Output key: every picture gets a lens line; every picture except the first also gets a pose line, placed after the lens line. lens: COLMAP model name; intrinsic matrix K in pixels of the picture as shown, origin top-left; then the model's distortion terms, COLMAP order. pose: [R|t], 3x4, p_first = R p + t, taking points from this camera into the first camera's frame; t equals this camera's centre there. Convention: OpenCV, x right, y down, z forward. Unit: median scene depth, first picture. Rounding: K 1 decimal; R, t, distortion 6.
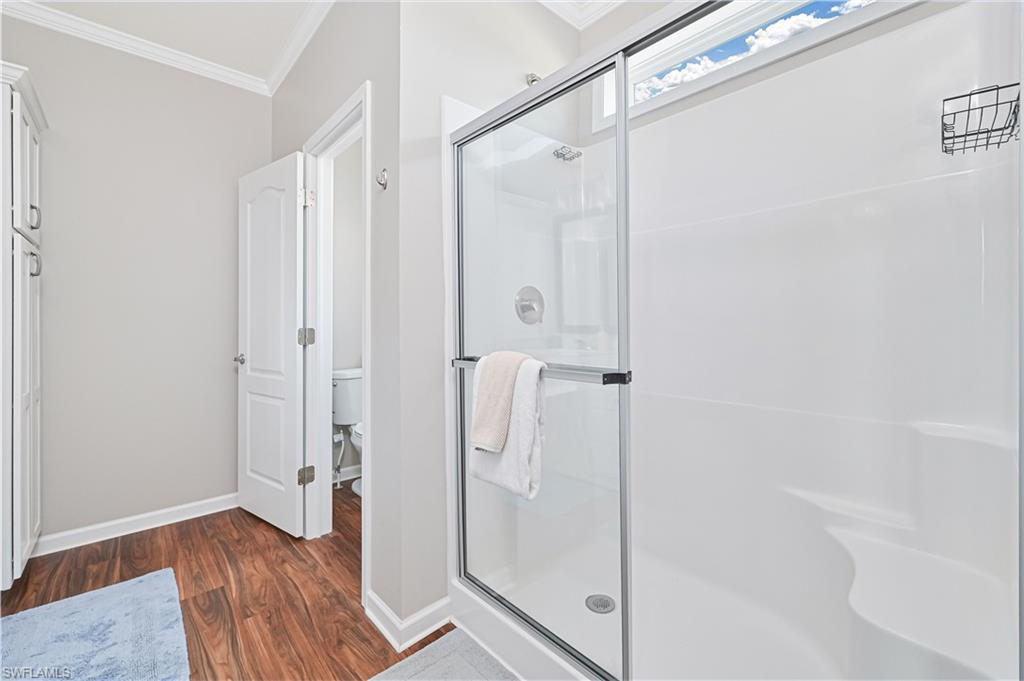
lens RADIAL K [[420.8, 0, 521.9], [0, 420.8, 322.5], [0, 0, 1]] dist [0.001360, -0.001372]
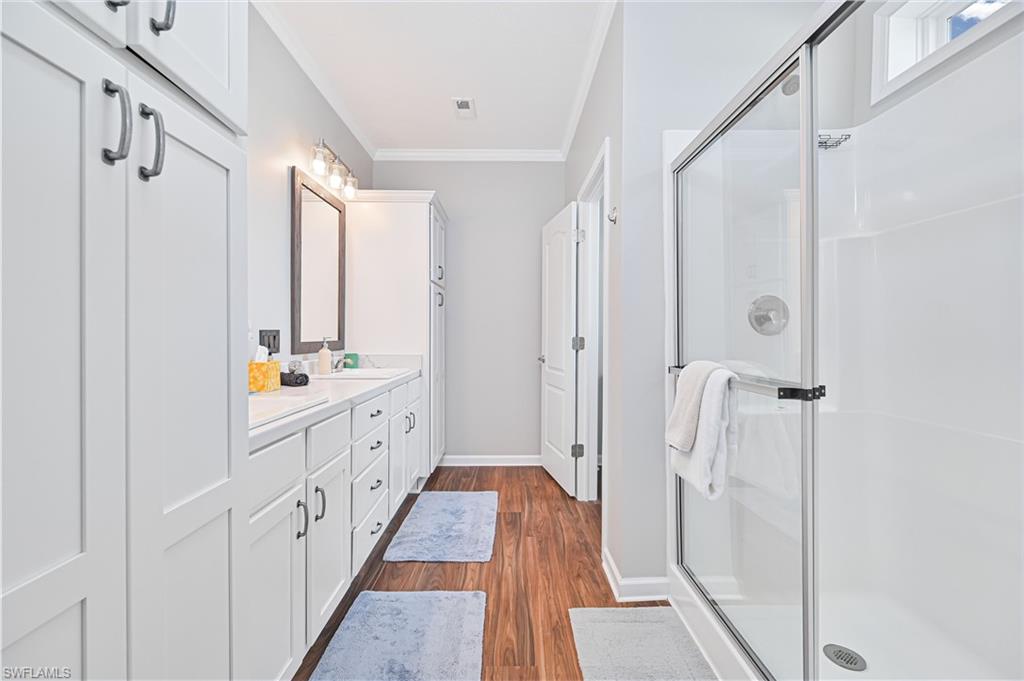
lens RADIAL K [[404.3, 0, 532.8], [0, 404.3, 334.9], [0, 0, 1]] dist [-0.010692, -0.000129]
pose [[0.763428, 0.007245, -0.645852, 0.241729], [-0.003287, 0.999968, 0.007332, -0.002516], [0.645885, -0.003475, 0.763427, -0.046992]]
